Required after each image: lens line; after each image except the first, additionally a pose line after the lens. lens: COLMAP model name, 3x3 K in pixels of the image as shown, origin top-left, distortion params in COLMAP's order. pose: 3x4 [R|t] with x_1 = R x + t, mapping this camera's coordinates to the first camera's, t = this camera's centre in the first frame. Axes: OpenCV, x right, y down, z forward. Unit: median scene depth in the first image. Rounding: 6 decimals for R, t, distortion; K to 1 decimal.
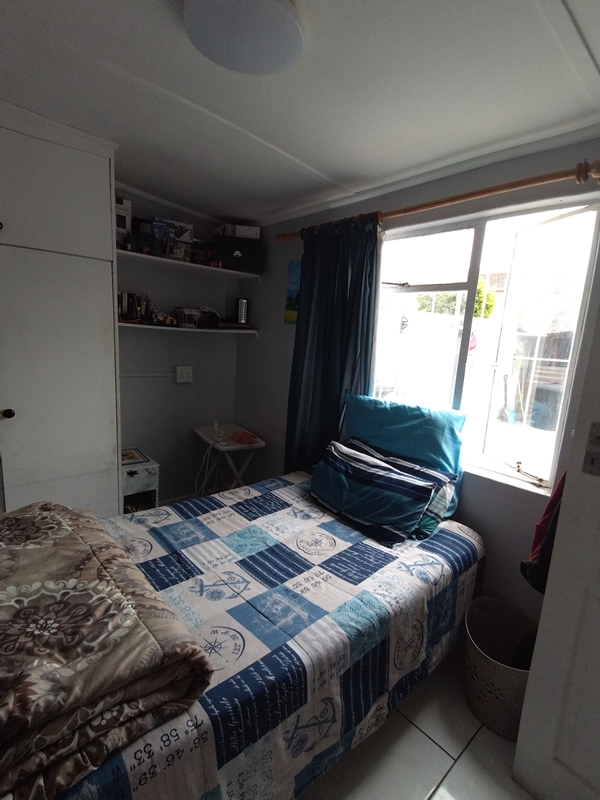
lens RADIAL K [[394.3, 0, 300.9], [0, 394.3, 404.0], [0, 0, 1]] dist [0.048257, -0.028665]
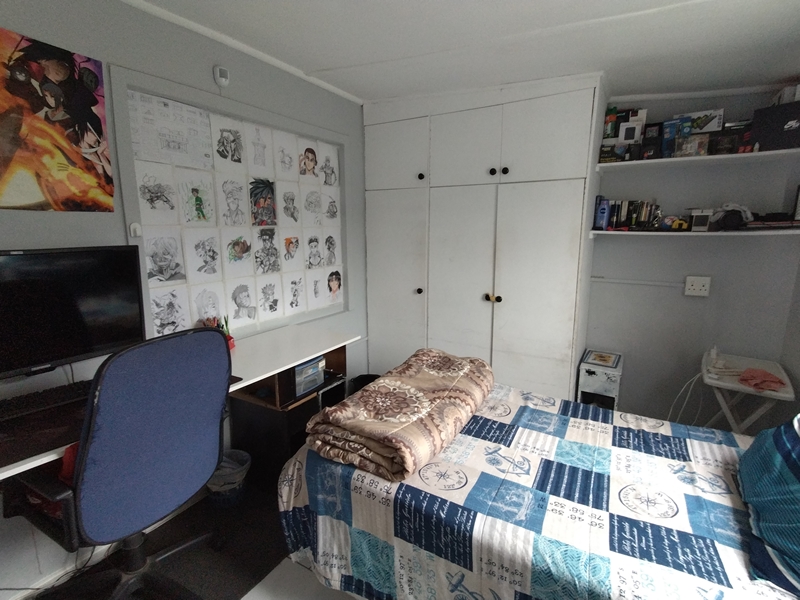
lens RADIAL K [[394.3, 0, 405.8], [0, 394.3, 299.4], [0, 0, 1]] dist [0.048257, -0.028665]
pose [[0.315731, 0.110710, -0.942368, 0.578667], [-0.146236, 0.986981, 0.066956, -0.023875], [0.937512, 0.116668, 0.327810, 0.244669]]
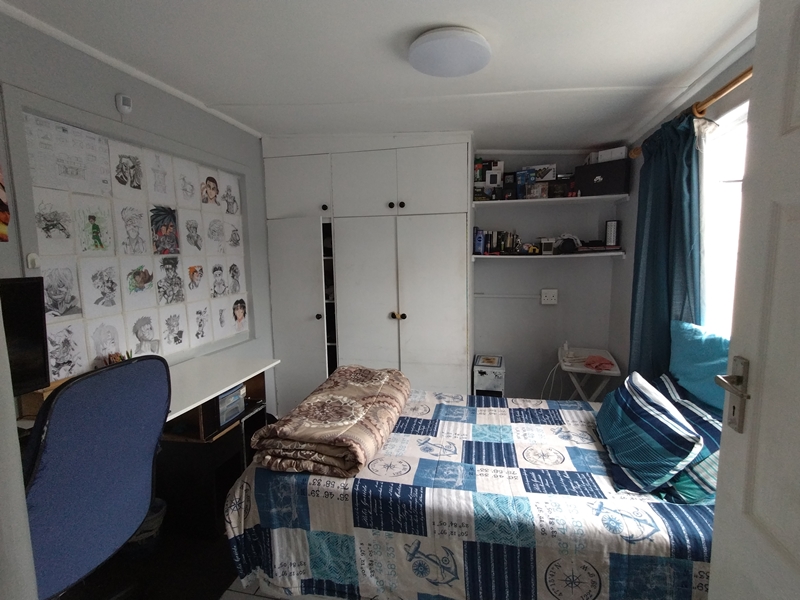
lens RADIAL K [[394.3, 0, 404.5], [0, 394.3, 296.7], [0, 0, 1]] dist [0.048257, -0.028665]
pose [[0.585499, 0.016703, -0.810501, 0.646389], [-0.091117, 0.994808, -0.045321, 0.019713], [0.805536, 0.100386, 0.583981, 0.065880]]
